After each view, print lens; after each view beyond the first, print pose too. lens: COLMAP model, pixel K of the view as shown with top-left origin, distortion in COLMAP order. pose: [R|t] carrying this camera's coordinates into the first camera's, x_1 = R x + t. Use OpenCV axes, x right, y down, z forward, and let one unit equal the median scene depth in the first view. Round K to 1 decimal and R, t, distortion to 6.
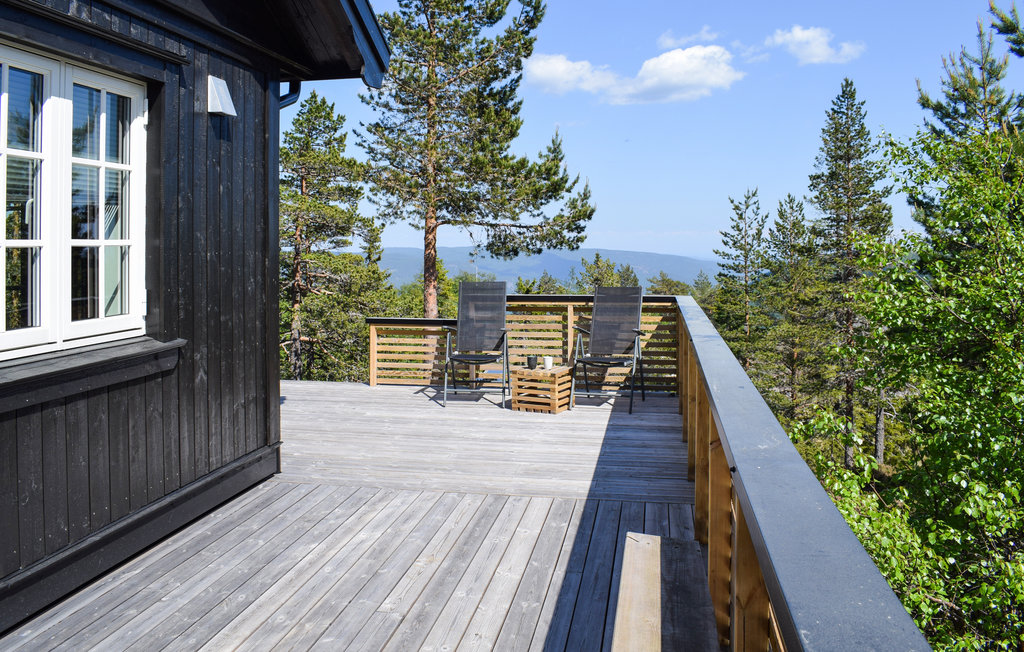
lens RADIAL K [[874.4, 0, 512.5], [0, 874.4, 331.3], [0, 0, 1]] dist [-0.130294, -0.004080]
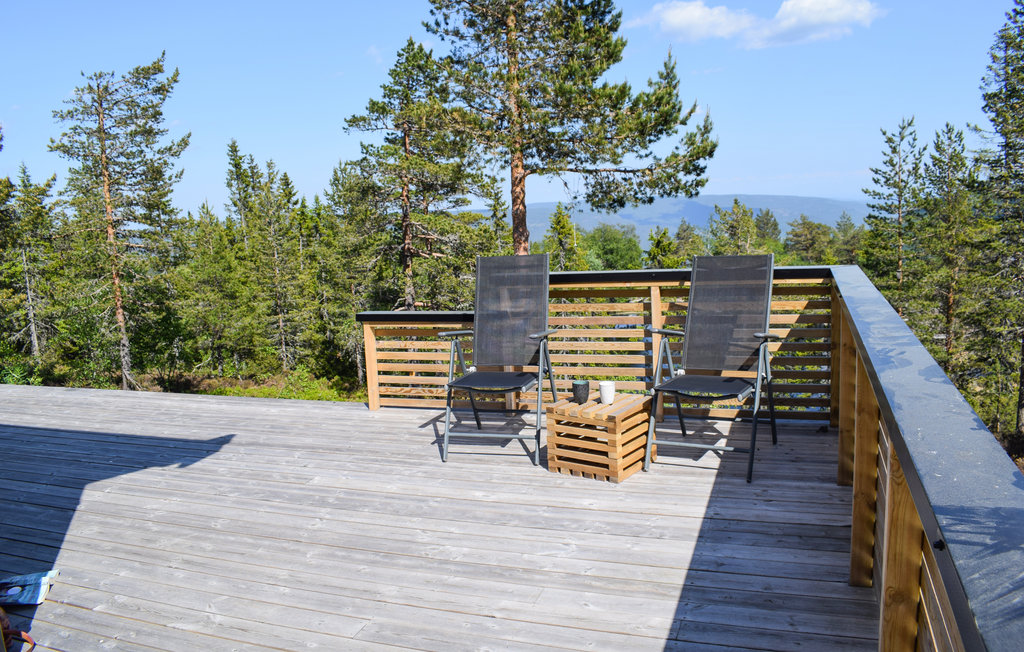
lens RADIAL K [[798.2, 0, 506.5], [0, 798.2, 369.1], [0, 0, 1]] dist [-0.085396, -0.007621]
pose [[0.981731, -0.016116, -0.189592, 0.038067], [0.037392, 0.993318, 0.109184, -0.020491], [0.186565, -0.114278, 0.975774, 0.230281]]
